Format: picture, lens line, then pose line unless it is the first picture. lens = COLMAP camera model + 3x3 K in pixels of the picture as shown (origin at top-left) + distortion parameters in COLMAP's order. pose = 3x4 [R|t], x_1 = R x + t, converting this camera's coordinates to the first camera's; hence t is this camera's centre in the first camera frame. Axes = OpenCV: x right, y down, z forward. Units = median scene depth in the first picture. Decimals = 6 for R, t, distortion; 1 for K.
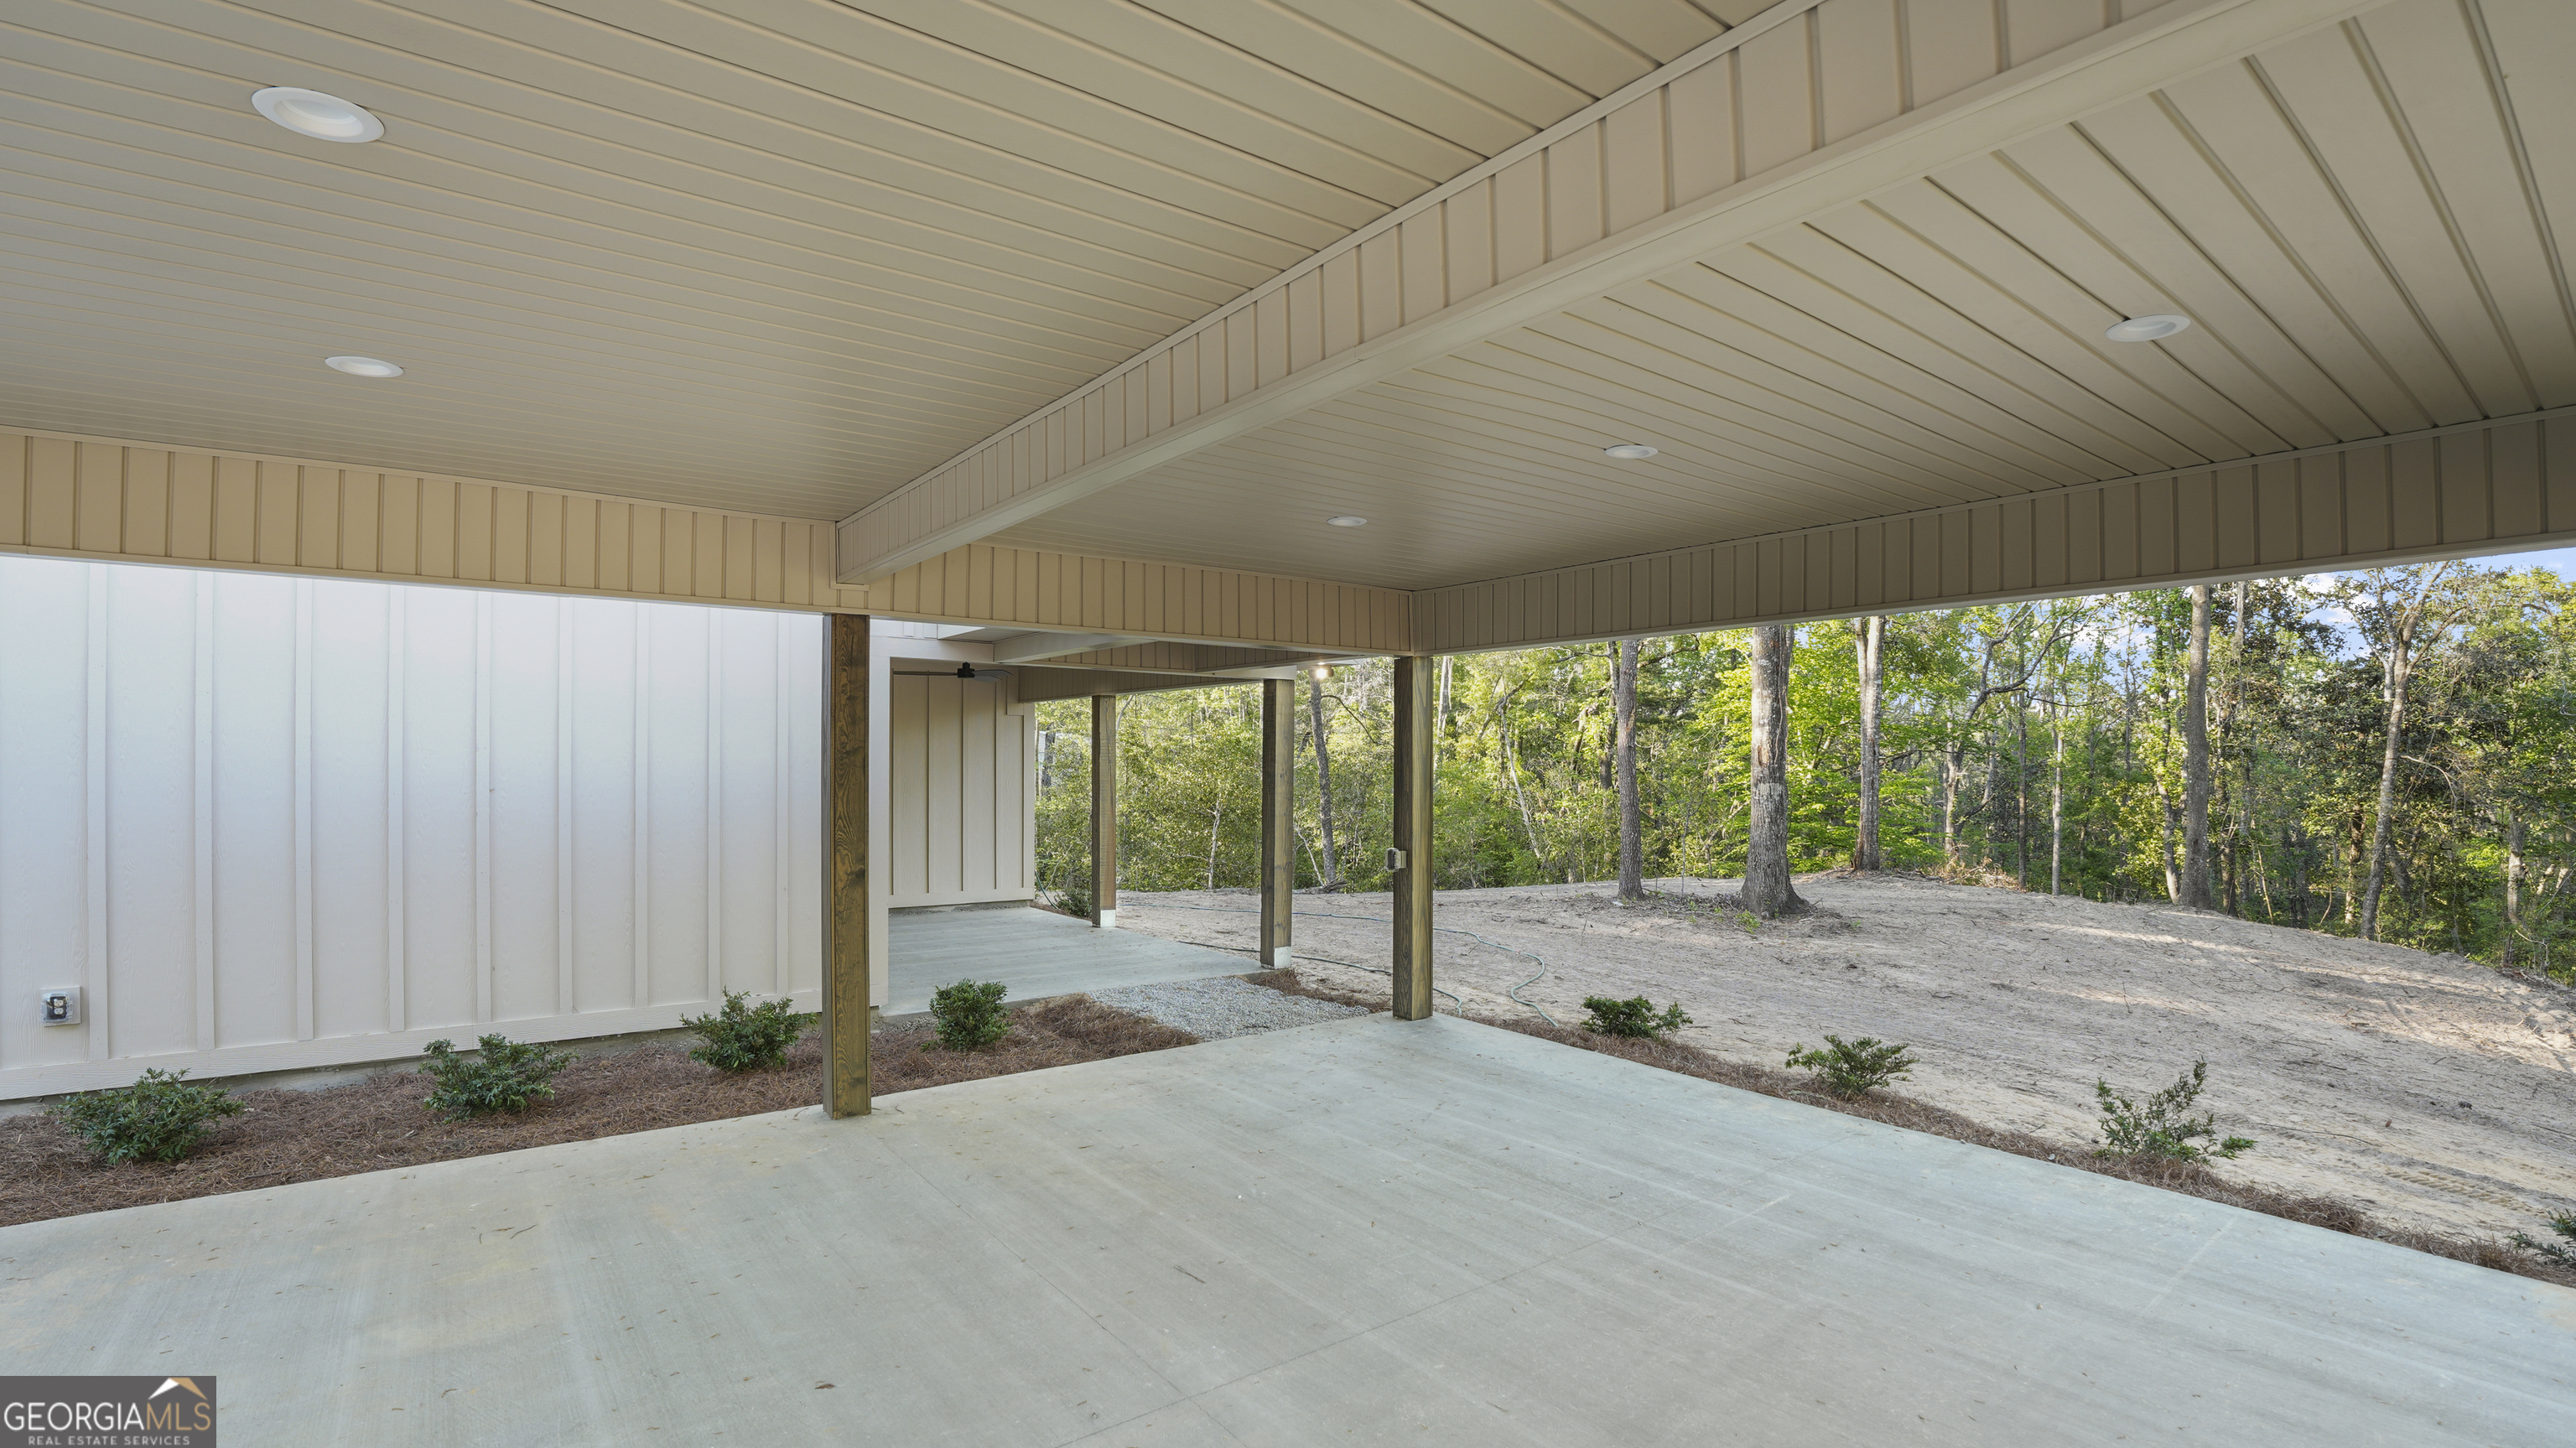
lens RADIAL K [[1140.8, 0, 1304.5], [0, 1140.8, 749.7], [0, 0, 1]] dist [-0.068926, -0.000178]
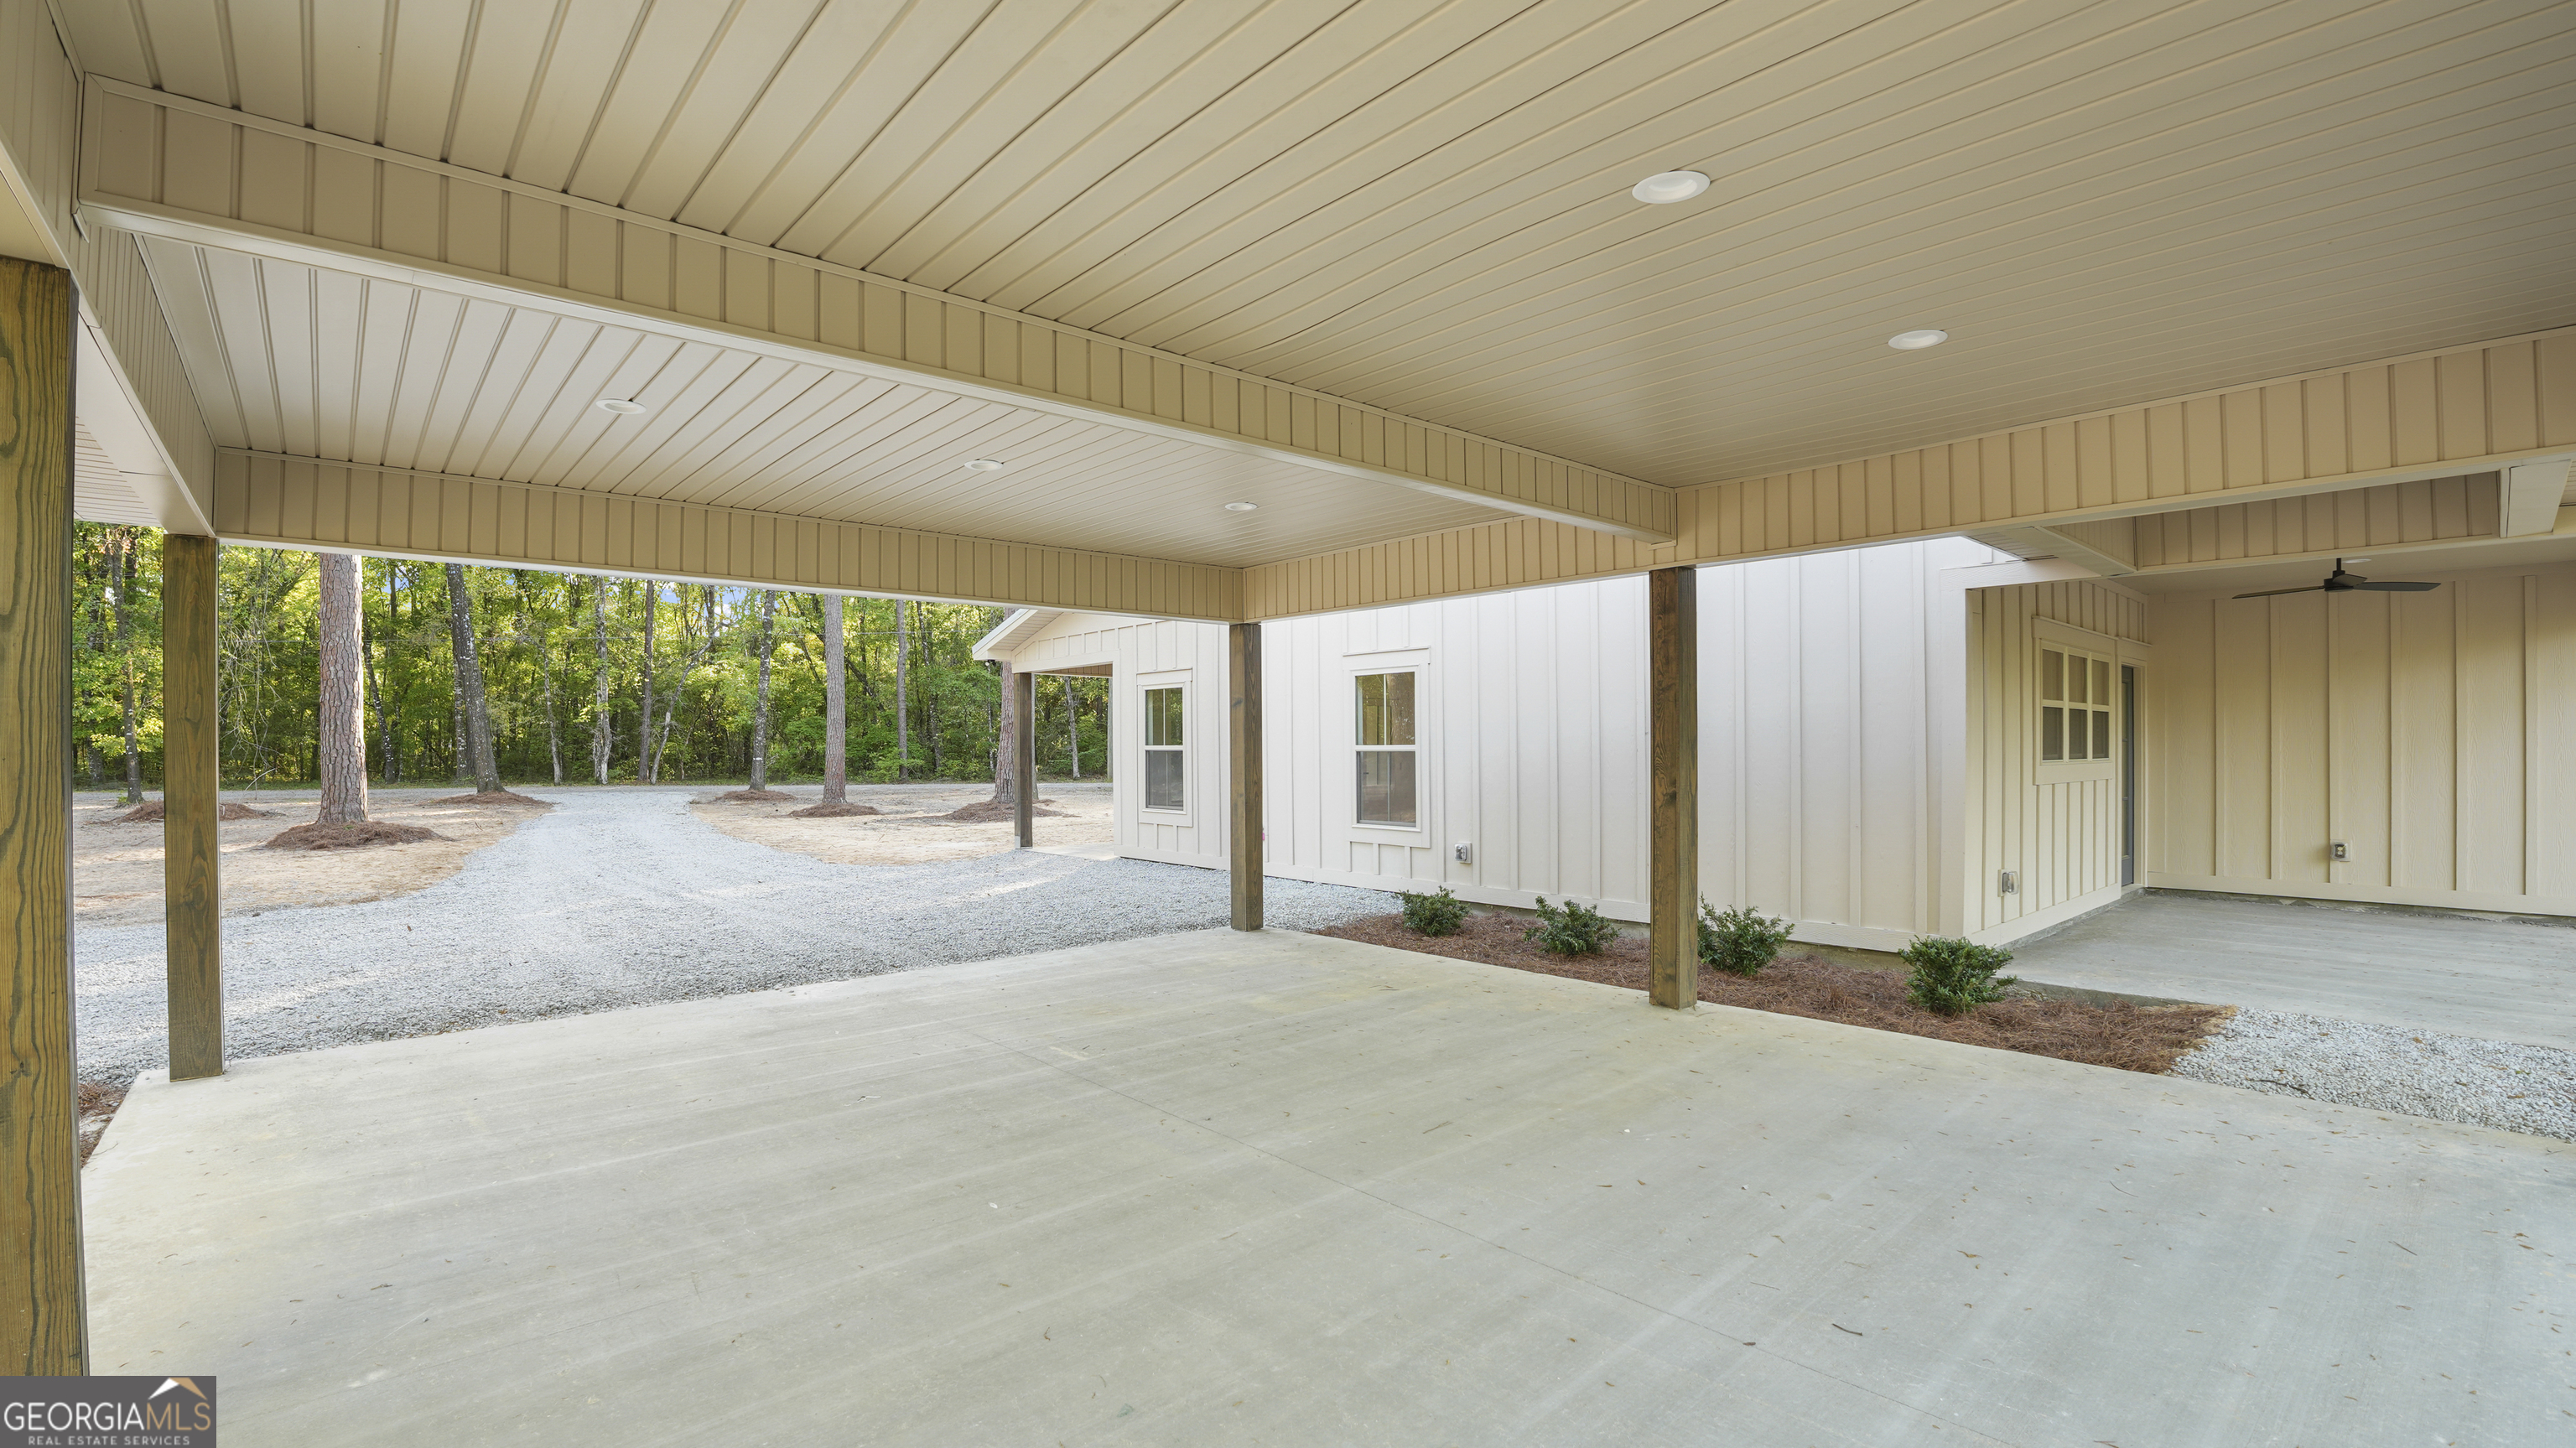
lens RADIAL K [[1140.8, 0, 1304.5], [0, 1140.8, 749.7], [0, 0, 1]] dist [-0.068926, -0.000178]
pose [[0.087293, 0.005196, -0.996169, 0.701047], [0.020460, 0.999766, 0.007008, 0.047498], [0.995973, -0.020993, 0.087166, 0.523333]]
